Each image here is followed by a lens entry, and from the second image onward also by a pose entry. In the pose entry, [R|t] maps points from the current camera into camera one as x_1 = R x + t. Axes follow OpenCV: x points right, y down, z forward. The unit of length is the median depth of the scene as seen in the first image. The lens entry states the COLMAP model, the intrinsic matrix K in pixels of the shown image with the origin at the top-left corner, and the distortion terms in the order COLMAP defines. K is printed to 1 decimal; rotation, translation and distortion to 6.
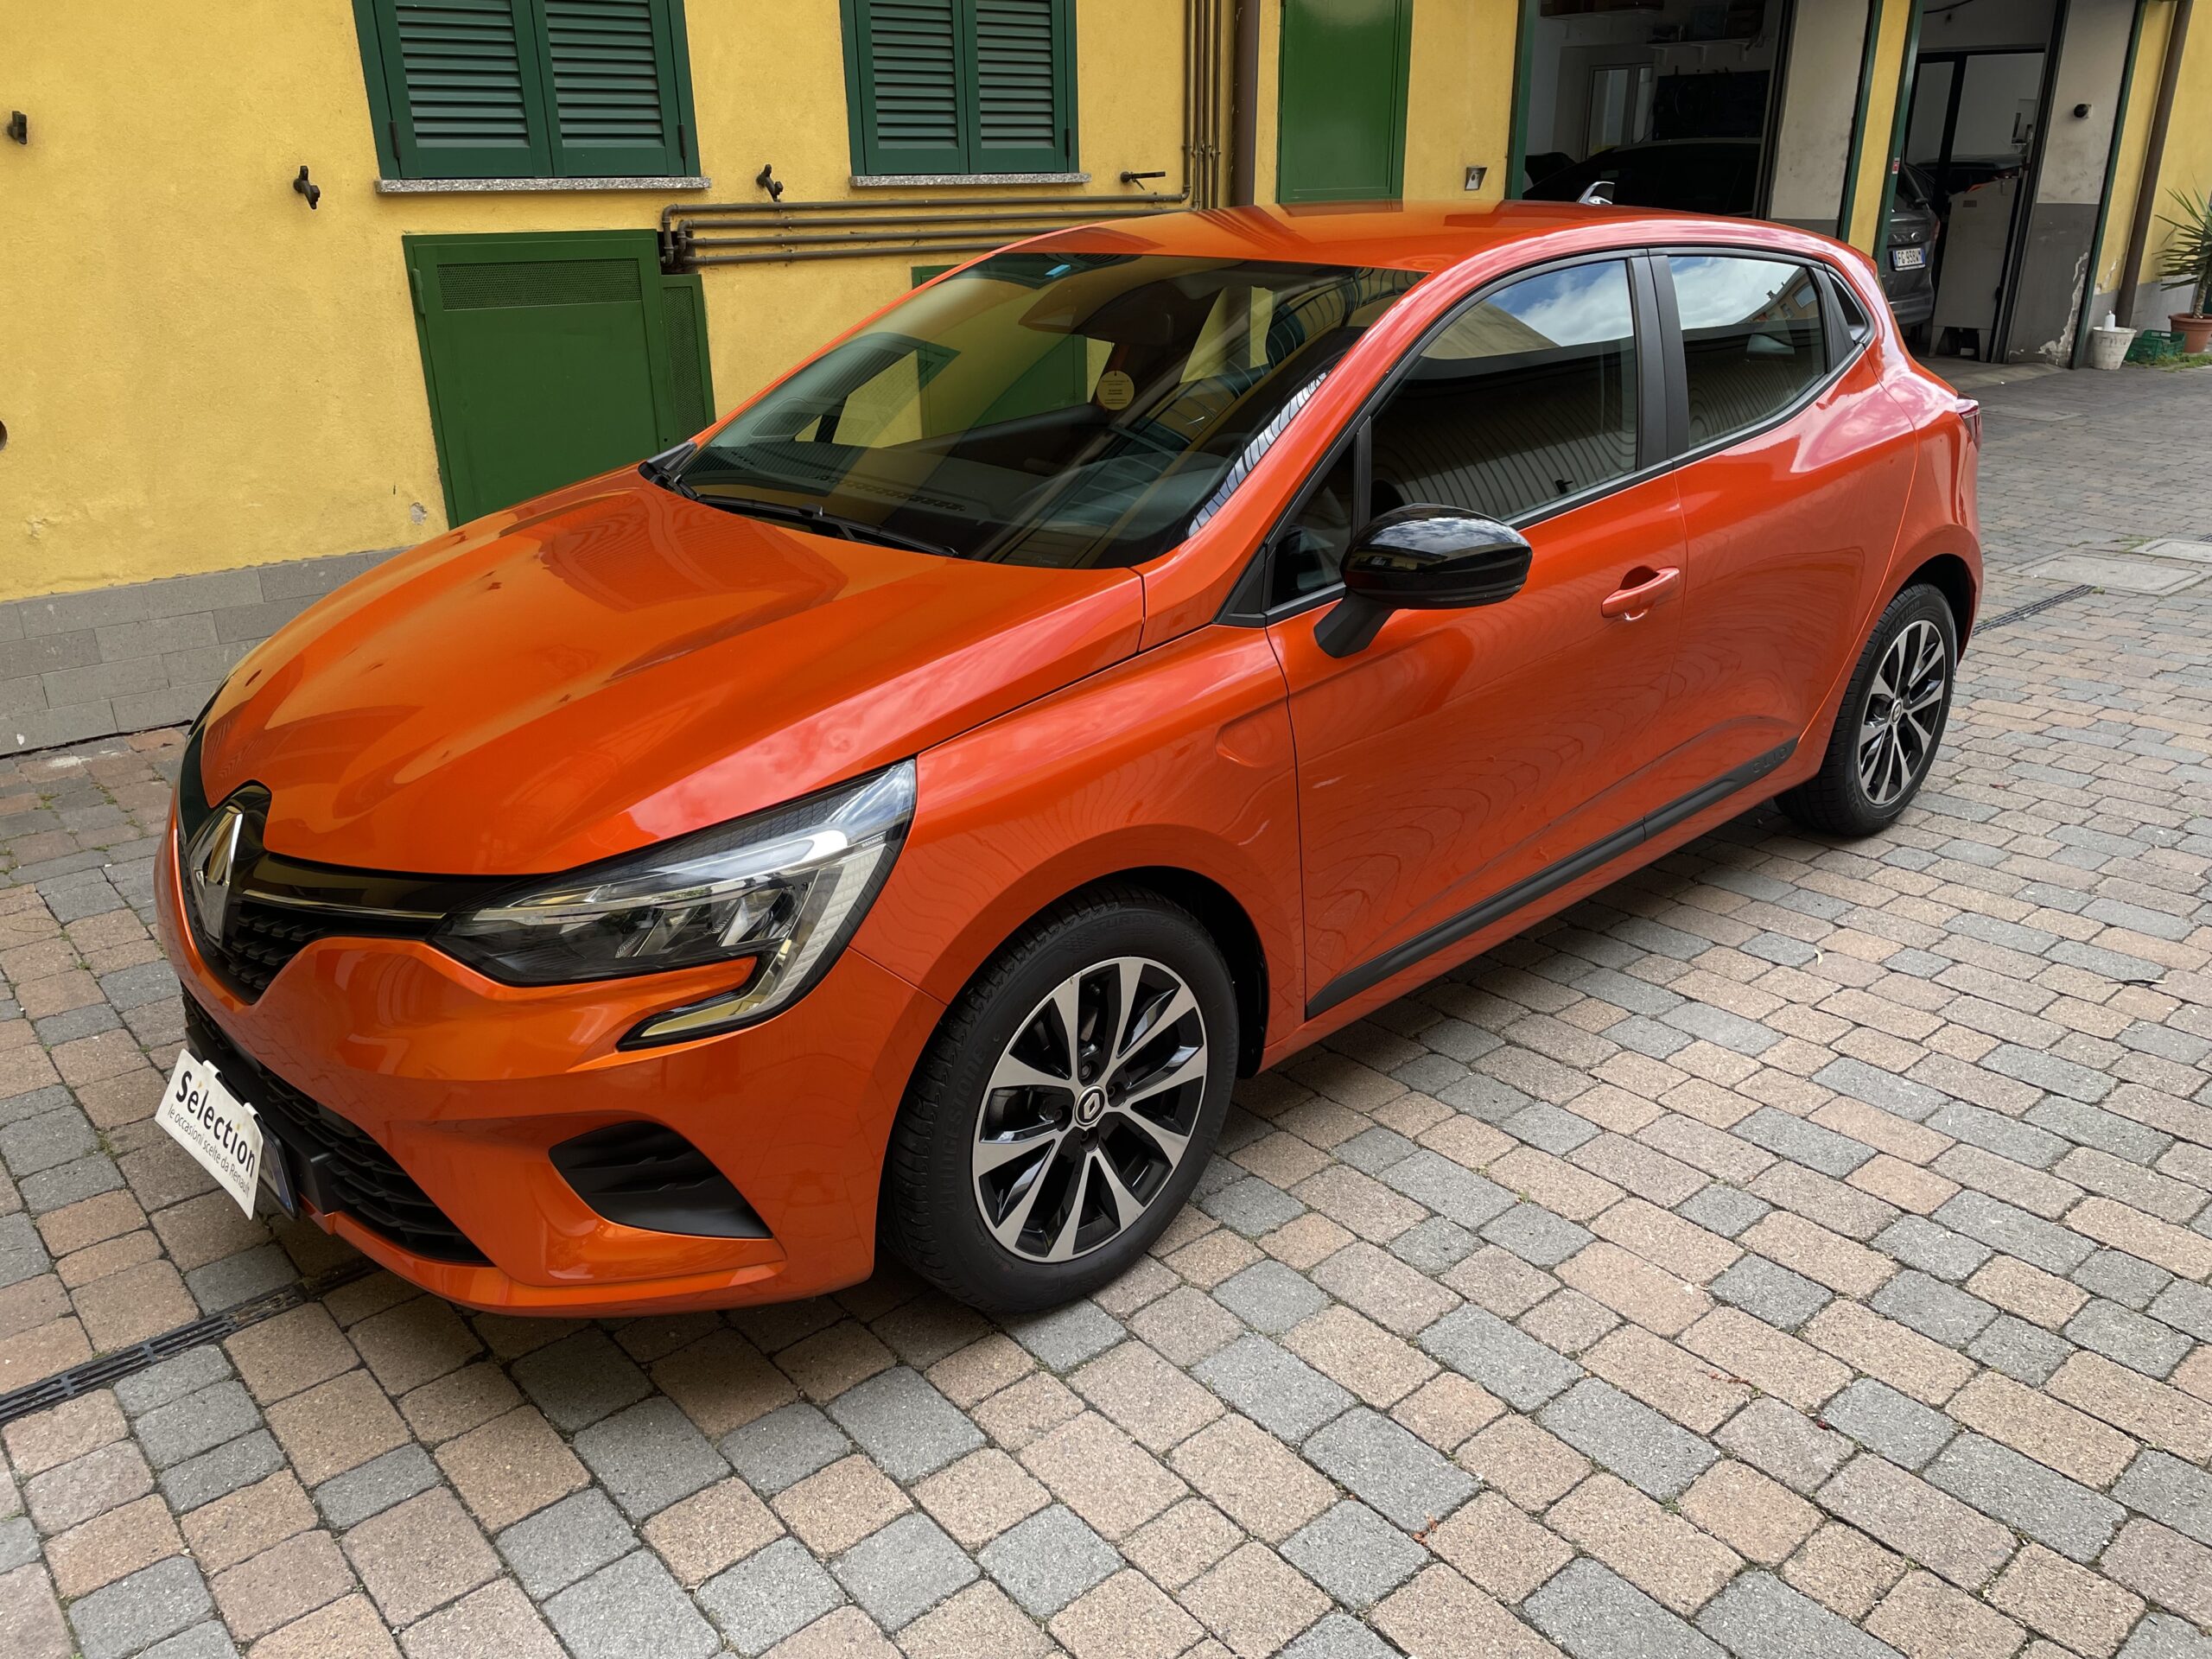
lens RADIAL K [[1671.8, 0, 1129.1], [0, 1671.8, 824.9], [0, 0, 1]] dist [0.085464, -0.104189]
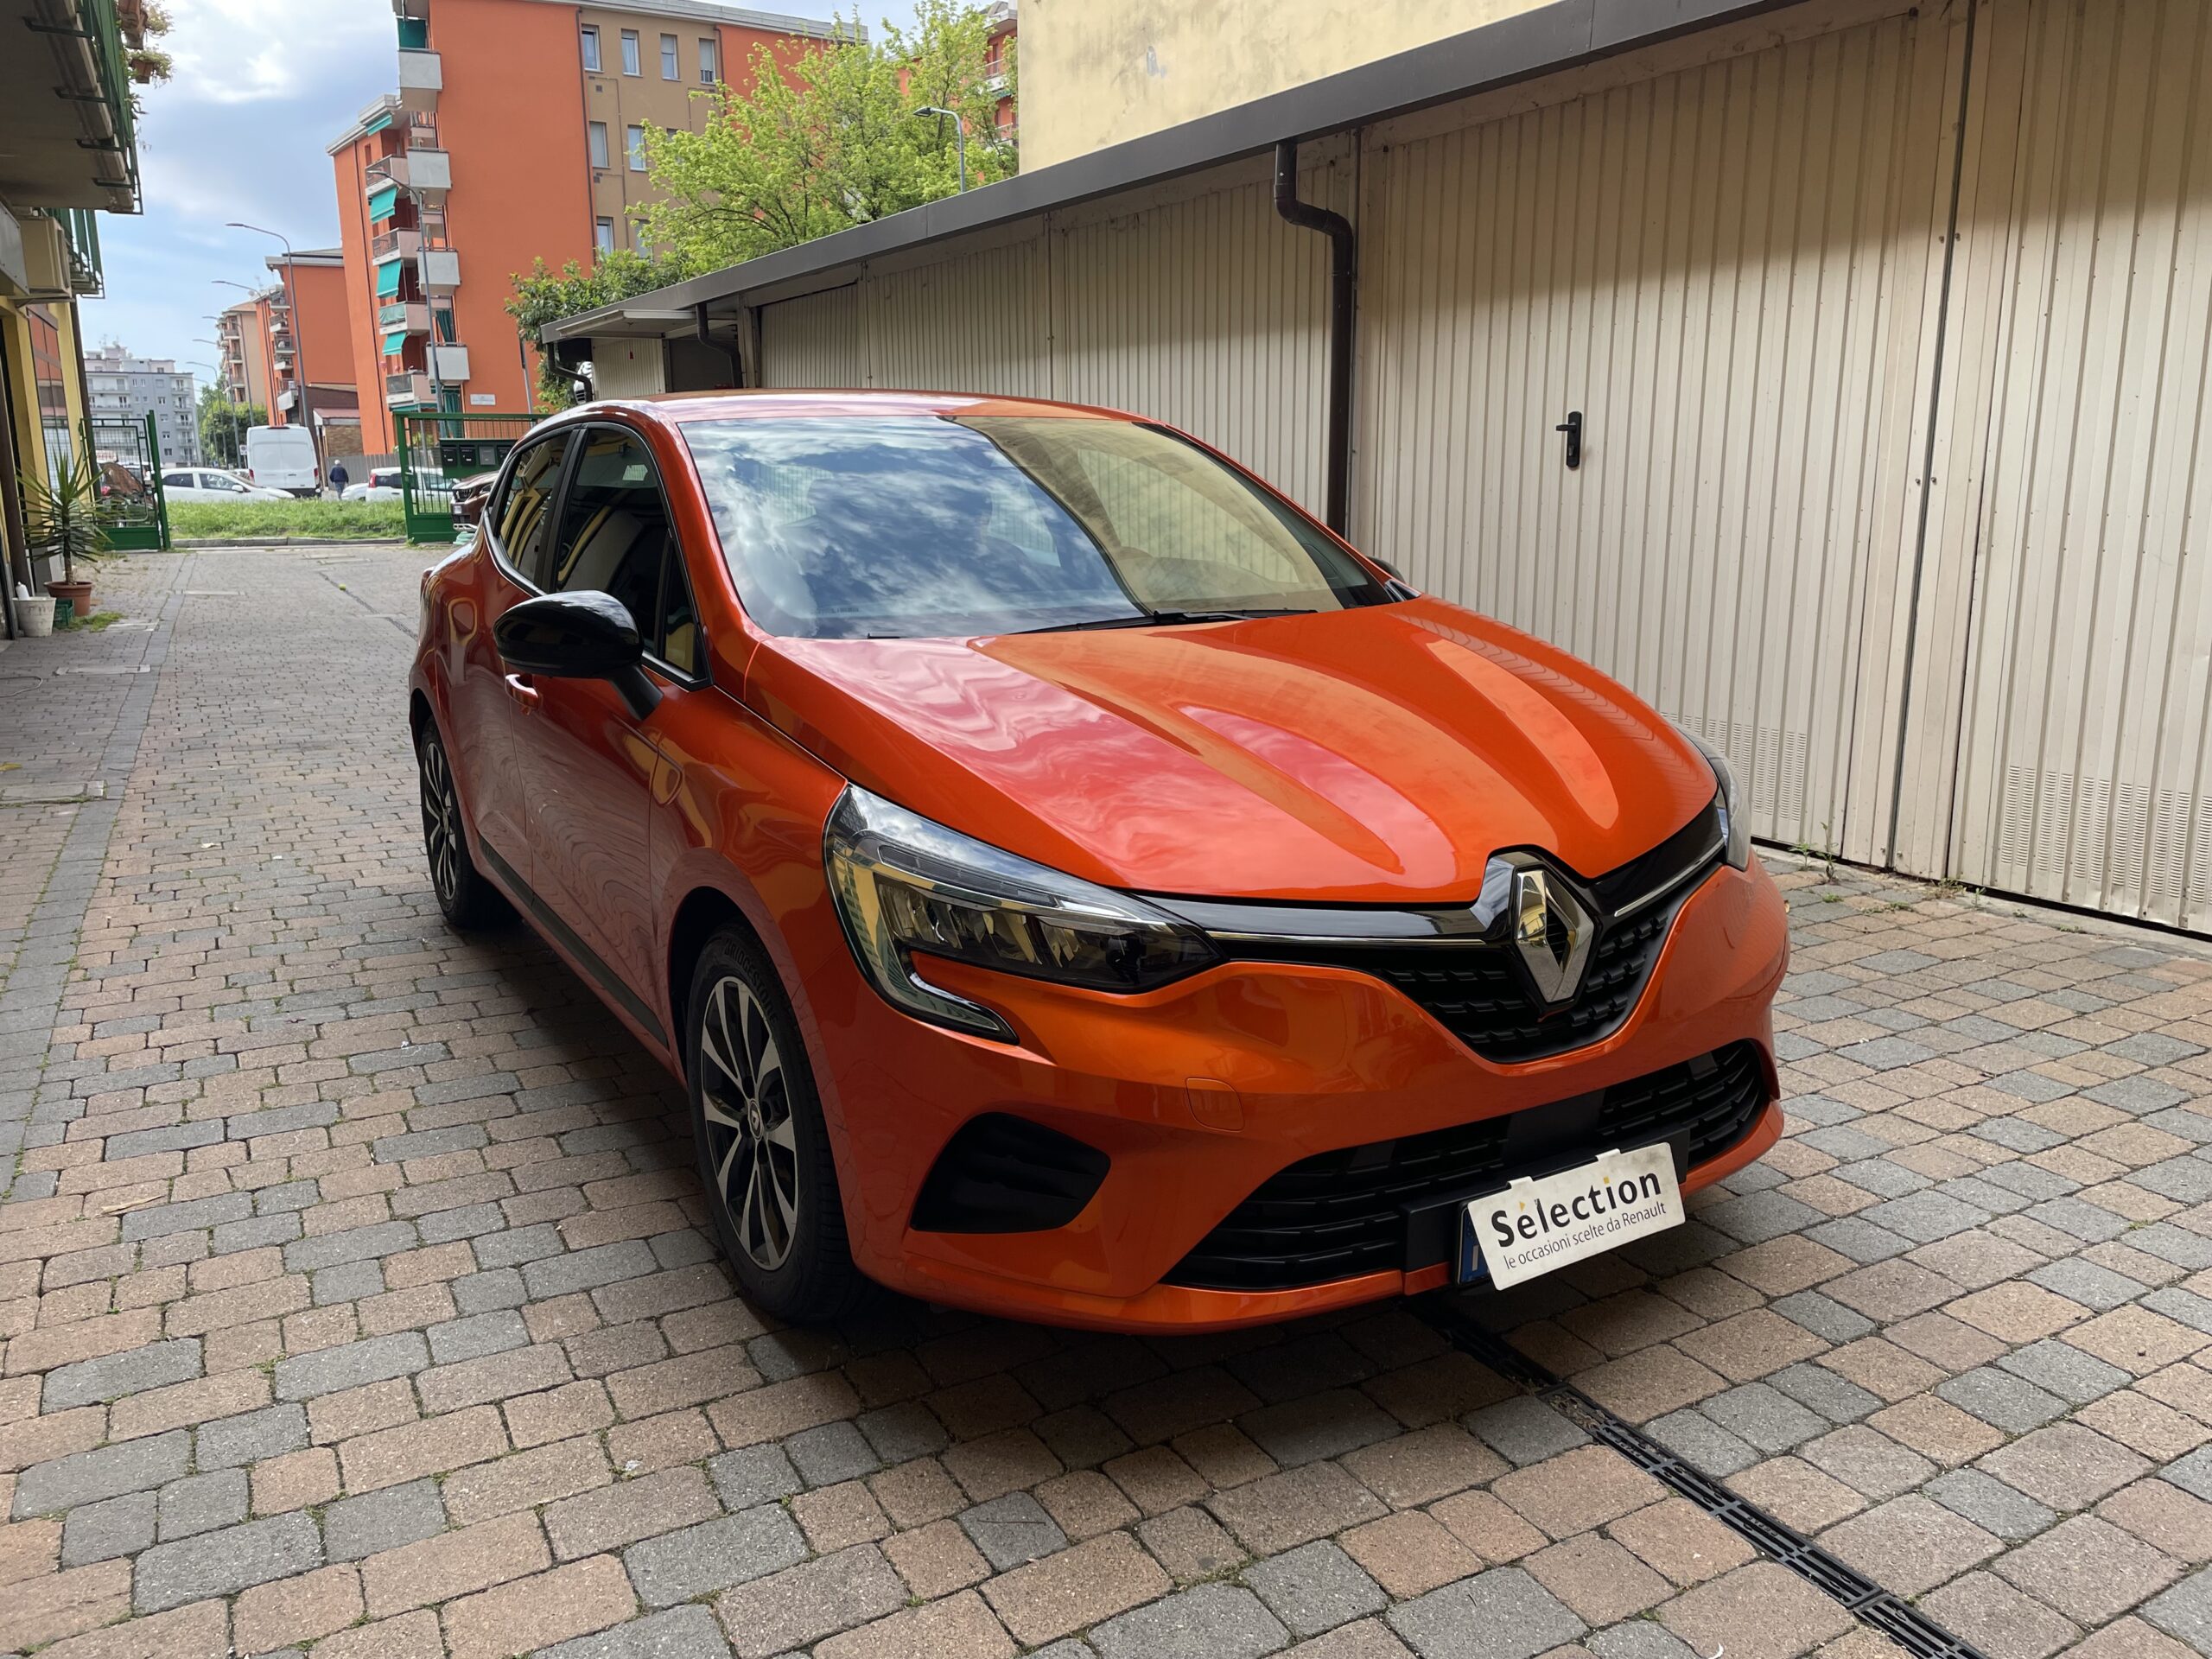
lens RADIAL K [[1665.3, 0, 1123.0], [0, 1665.3, 785.9], [0, 0, 1]] dist [0.086440, -0.104209]
pose [[0.217567, -0.181556, 0.959011, -0.727684], [0.364151, 0.926702, 0.092825, -0.113011], [-0.905571, 0.329029, 0.267734, 0.447612]]
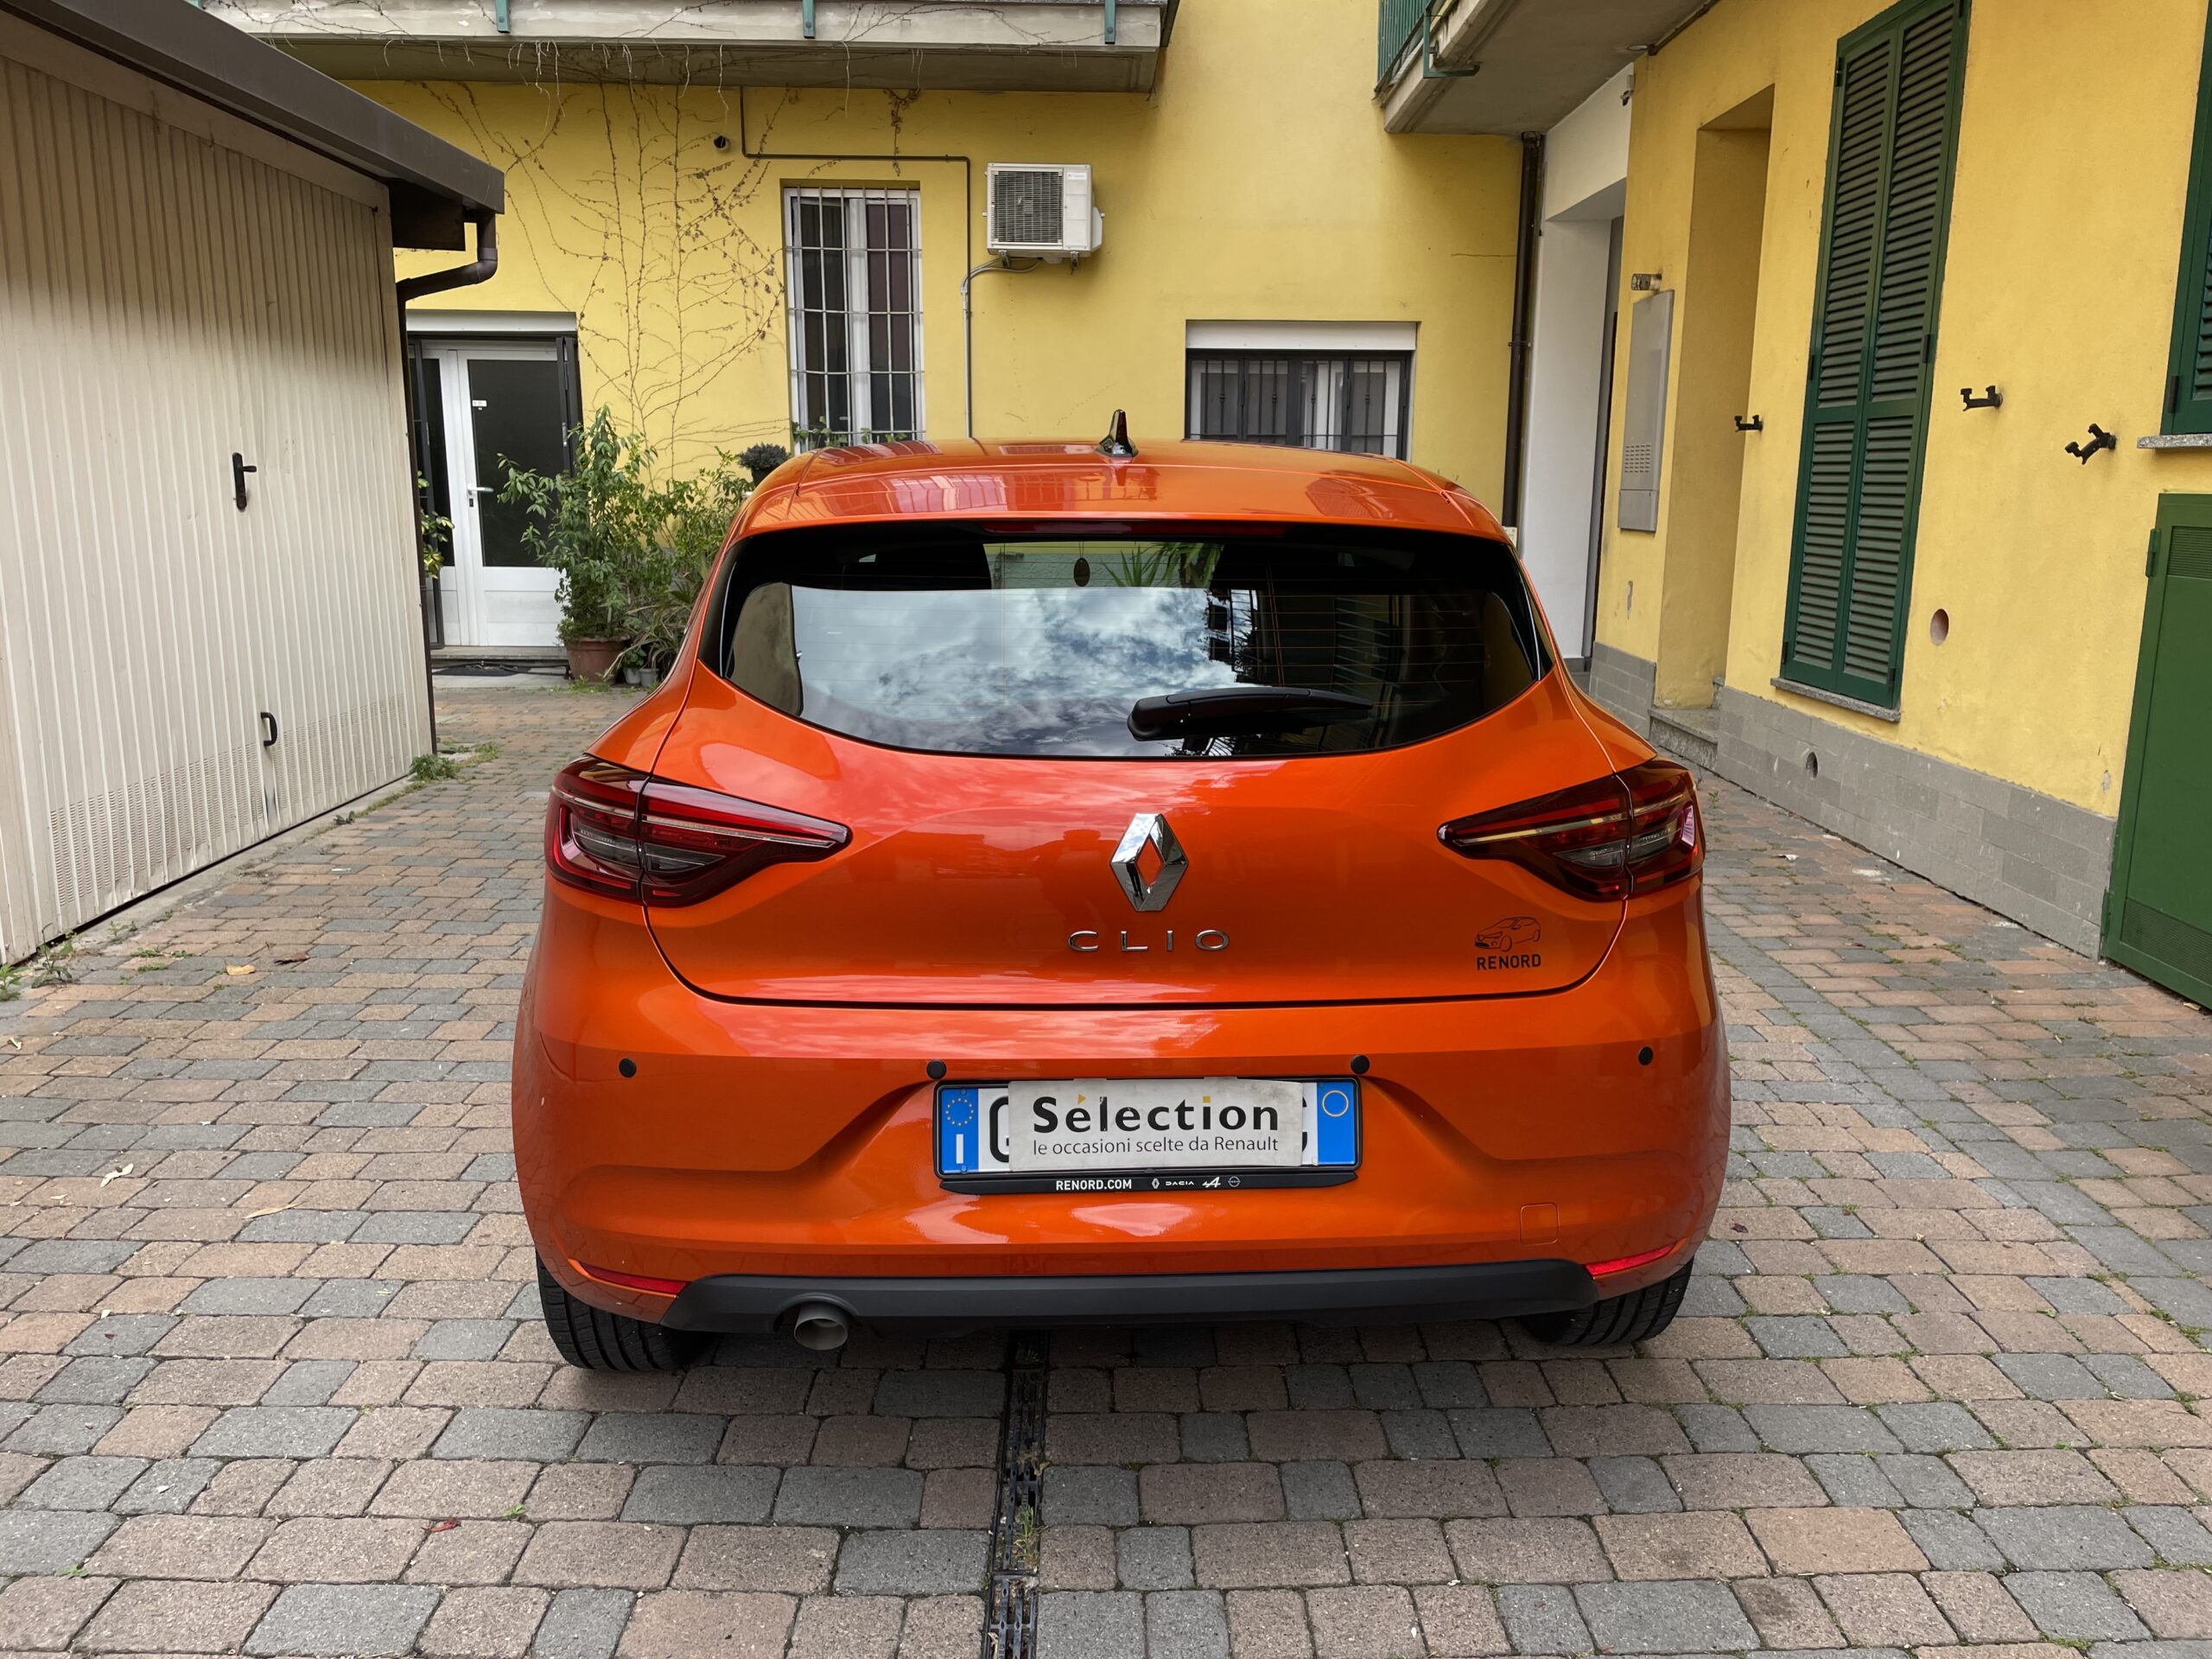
lens RADIAL K [[1670.6, 0, 1126.9], [0, 1670.6, 812.3], [0, 0, 1]] dist [0.086202, -0.108020]
pose [[-0.646652, 0.151039, -0.747682, 0.676855], [-0.280043, 0.864742, 0.416889, -0.444353], [0.709519, 0.478966, -0.516890, 1.215498]]
